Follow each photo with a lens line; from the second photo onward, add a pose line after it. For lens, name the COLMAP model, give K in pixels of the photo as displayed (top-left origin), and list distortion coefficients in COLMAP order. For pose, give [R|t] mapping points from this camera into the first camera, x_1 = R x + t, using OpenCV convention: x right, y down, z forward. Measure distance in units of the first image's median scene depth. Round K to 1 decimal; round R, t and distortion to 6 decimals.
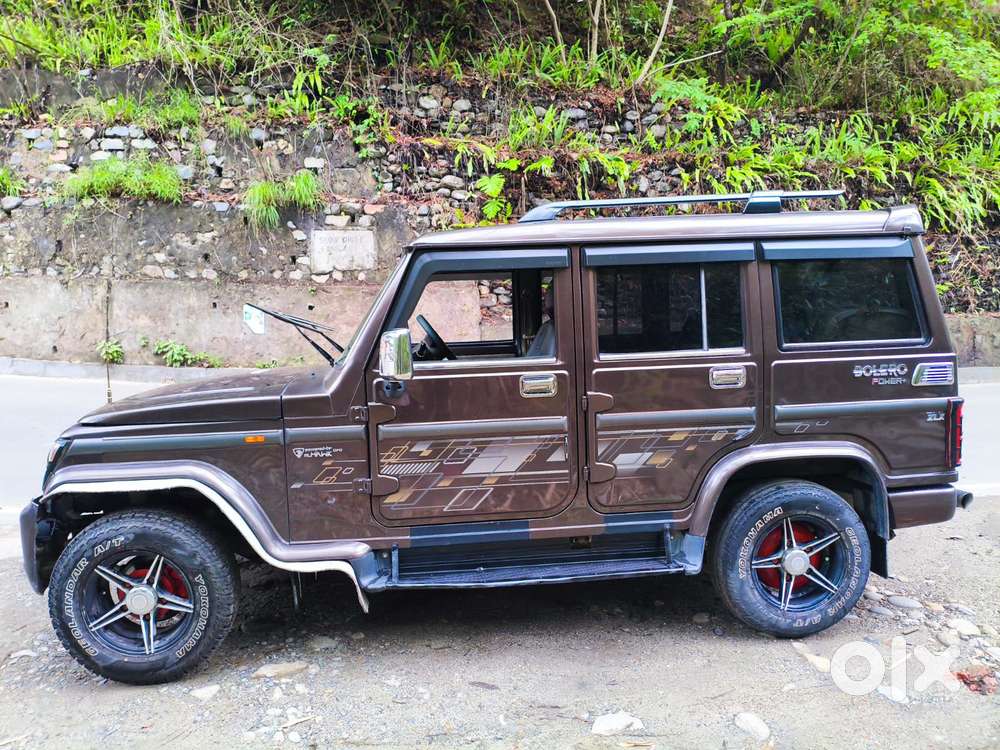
lens RADIAL K [[763.1, 0, 492.4], [0, 763.1, 375.0], [0, 0, 1]] dist [0.035590, -0.060617]
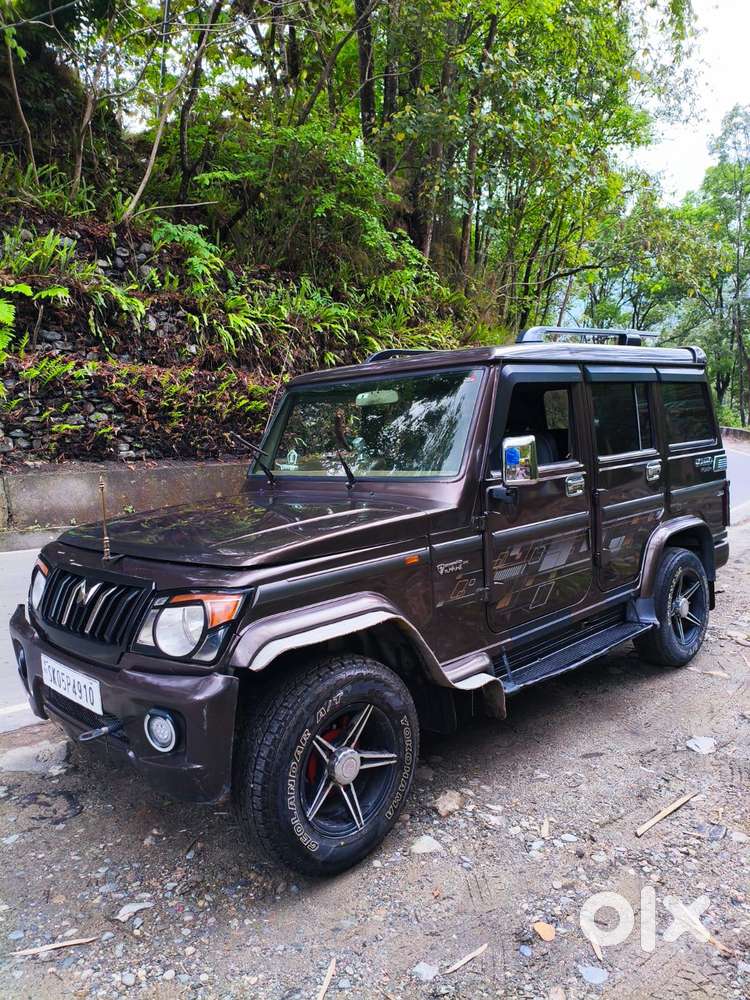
lens RADIAL K [[765.8, 0, 373.3], [0, 765.8, 505.0], [0, 0, 1]] dist [-0.002969, -0.003222]
pose [[0.773401, -0.073515, 0.629640, -0.232853], [0.090642, 0.995871, 0.004937, 0.002688], [-0.627403, 0.053254, 0.776871, 0.080386]]
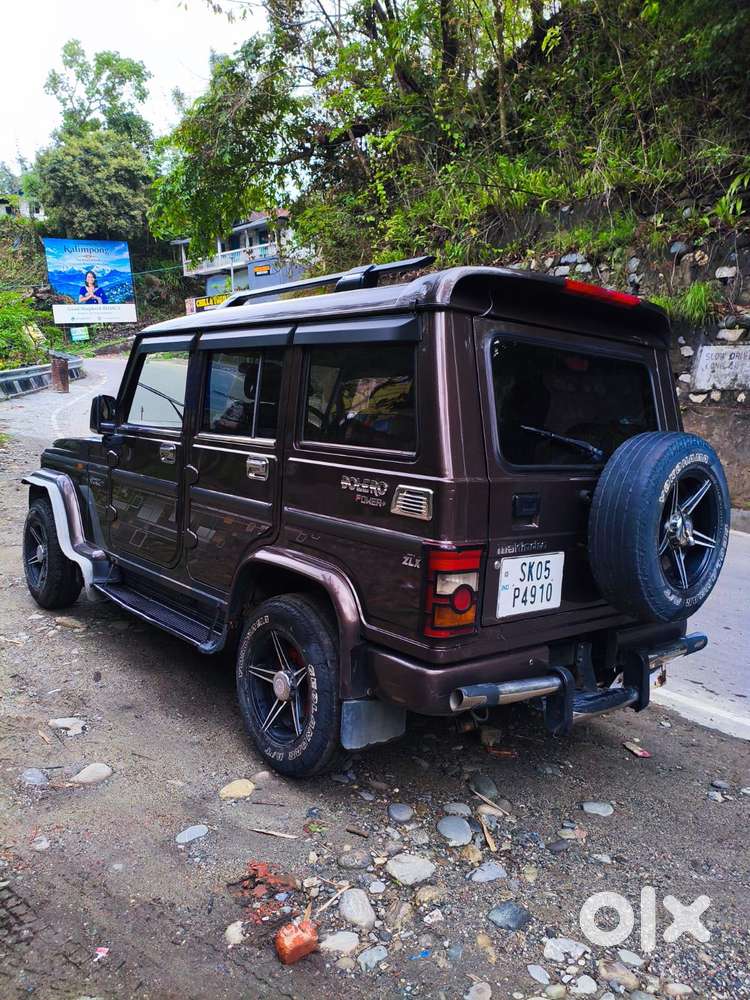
lens RADIAL K [[770.9, 0, 371.7], [0, 770.9, 499.0], [0, 0, 1]] dist [-0.004709, -0.011649]
pose [[0.570395, 0.153575, -0.806885, 0.314859], [-0.157669, 0.984568, 0.075935, -0.014648], [0.806095, 0.083907, 0.585807, 0.150086]]
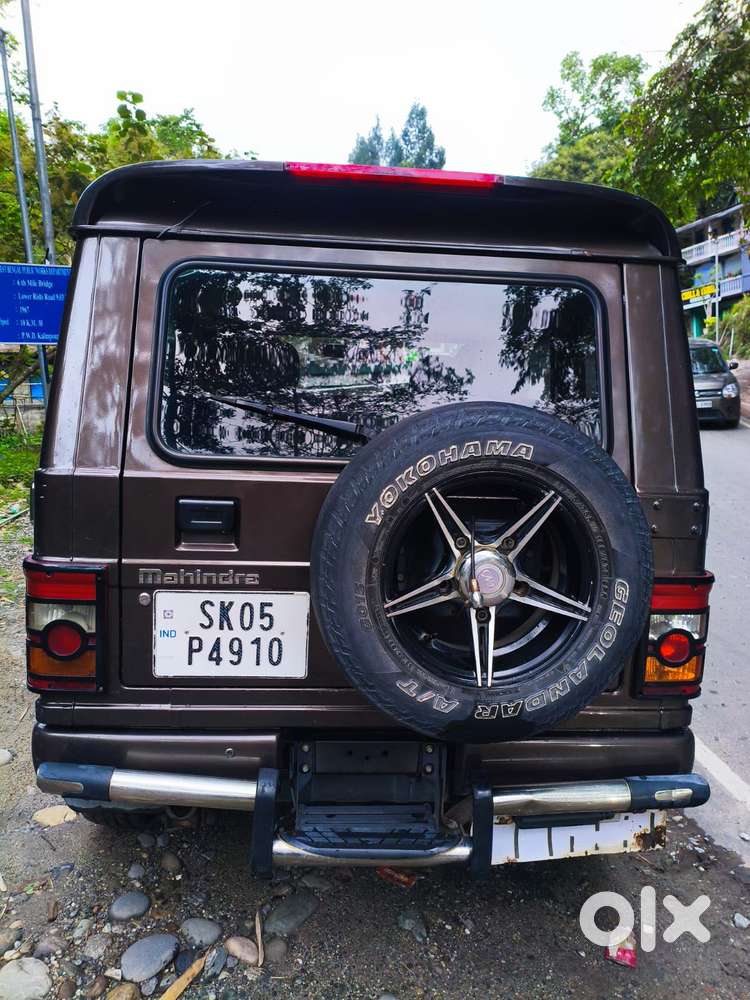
lens RADIAL K [[770.2, 0, 375.0], [0, 770.2, 500.0], [0, 0, 1]] dist [-0.001432, -0.018453]
pose [[-0.013059, 0.167139, -0.985847, 0.306051], [-0.130066, 0.977270, 0.167408, -0.033710], [0.991419, 0.130411, 0.008977, 0.337114]]
